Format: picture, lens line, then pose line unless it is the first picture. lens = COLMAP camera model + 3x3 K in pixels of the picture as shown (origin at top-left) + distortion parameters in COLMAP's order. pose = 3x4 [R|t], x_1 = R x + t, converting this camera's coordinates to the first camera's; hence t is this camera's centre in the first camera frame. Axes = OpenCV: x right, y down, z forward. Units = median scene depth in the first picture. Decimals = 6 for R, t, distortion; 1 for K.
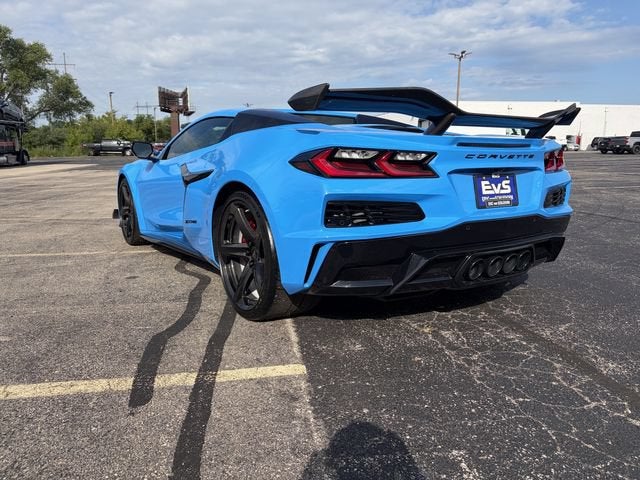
lens RADIAL K [[483.9, 0, 322.3], [0, 483.9, 238.5], [0, 0, 1]] dist [0.060331, -0.068560]
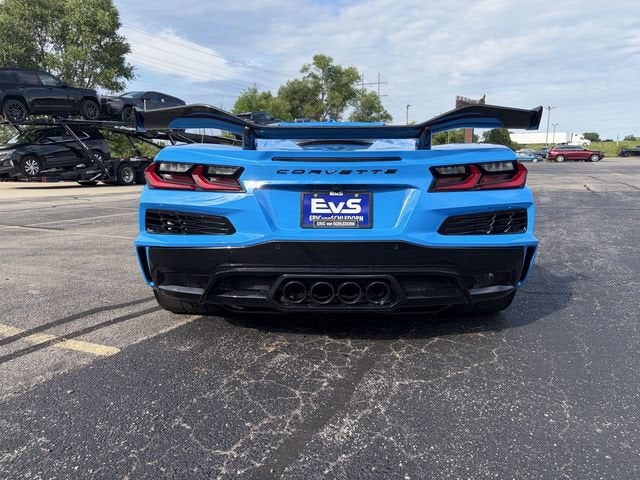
lens RADIAL K [[483.9, 0, 315.7], [0, 483.9, 244.4], [0, 0, 1]] dist [0.060331, -0.068560]
pose [[0.825282, 0.094169, -0.556814, 0.827506], [-0.095978, 0.995043, 0.026030, -0.054833], [0.556505, 0.031959, 0.830229, 0.246754]]
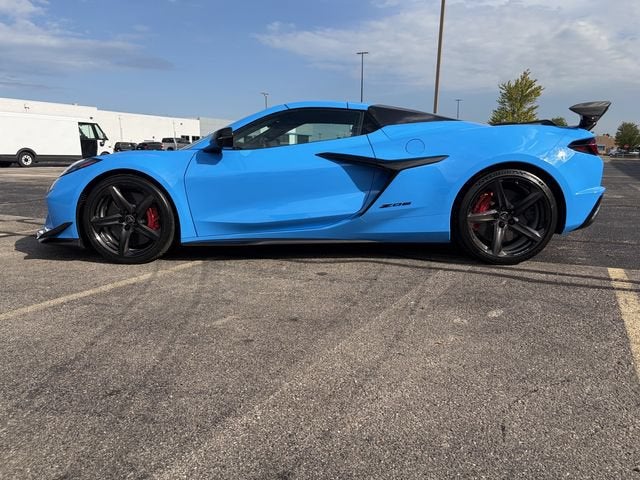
lens RADIAL K [[483.9, 0, 308.3], [0, 483.9, 235.7], [0, 0, 1]] dist [0.060331, -0.068560]
pose [[0.597992, -0.125475, 0.791619, -1.699341], [0.136819, 0.989154, 0.053432, -0.068347], [-0.789738, 0.076357, 0.608674, 0.668312]]
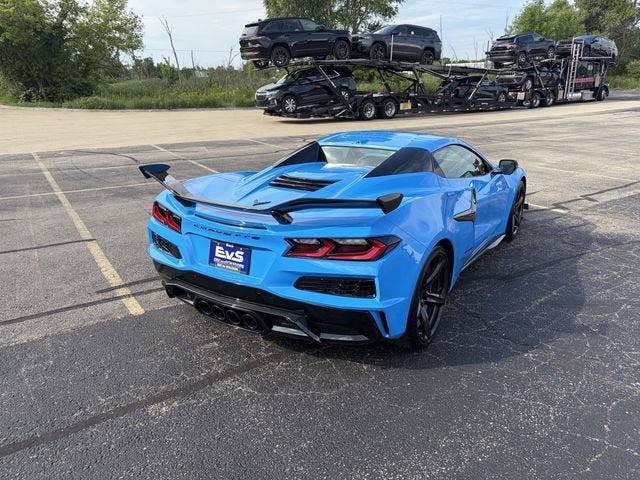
lens RADIAL K [[483.9, 0, 315.8], [0, 483.9, 240.4], [0, 0, 1]] dist [0.060331, -0.068560]
pose [[0.408695, 0.283526, -0.867514, 1.499663], [-0.148785, 0.958505, 0.243170, -0.469065], [0.900462, 0.029690, 0.433921, 0.665978]]
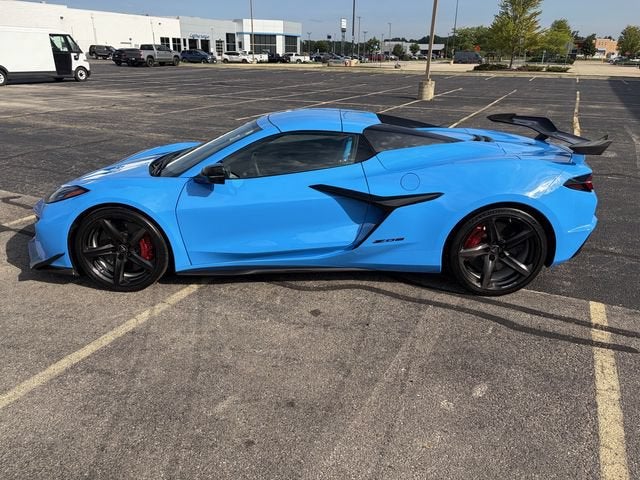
lens RADIAL K [[483.9, 0, 308.6], [0, 483.9, 238.4], [0, 0, 1]] dist [0.060331, -0.068560]
pose [[0.579562, -0.281990, 0.764585, -1.634854], [0.135585, 0.958513, 0.250739, -0.456290], [-0.803570, -0.041653, 0.593751, 0.667056]]
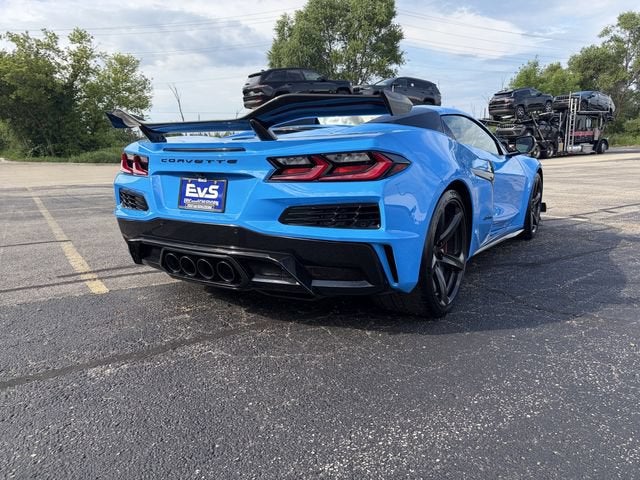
lens RADIAL K [[483.9, 0, 315.3], [0, 483.9, 244.7], [0, 0, 1]] dist [0.060331, -0.068560]
pose [[0.401728, 0.178344, -0.898225, 1.381535], [-0.145428, 0.980830, 0.129703, -0.161483], [0.904138, 0.078522, 0.419963, 0.799023]]
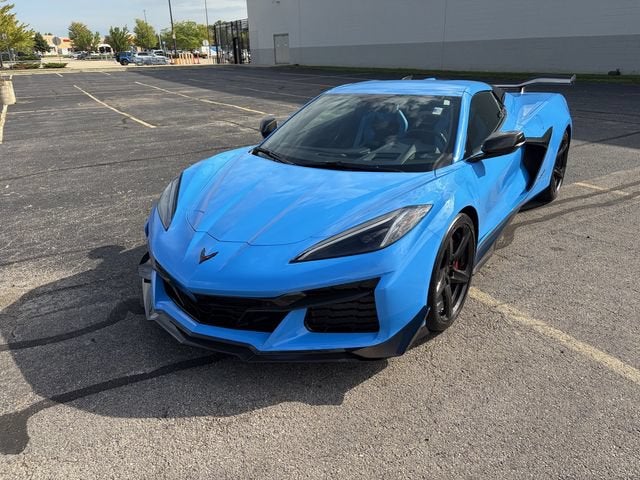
lens RADIAL K [[483.9, 0, 321.9], [0, 483.9, 243.8], [0, 0, 1]] dist [0.060331, -0.068560]
pose [[-0.398283, -0.332334, 0.854941, -1.685997], [0.189149, 0.882269, 0.431074, -0.739363], [-0.897549, 0.333400, -0.288532, 2.614717]]
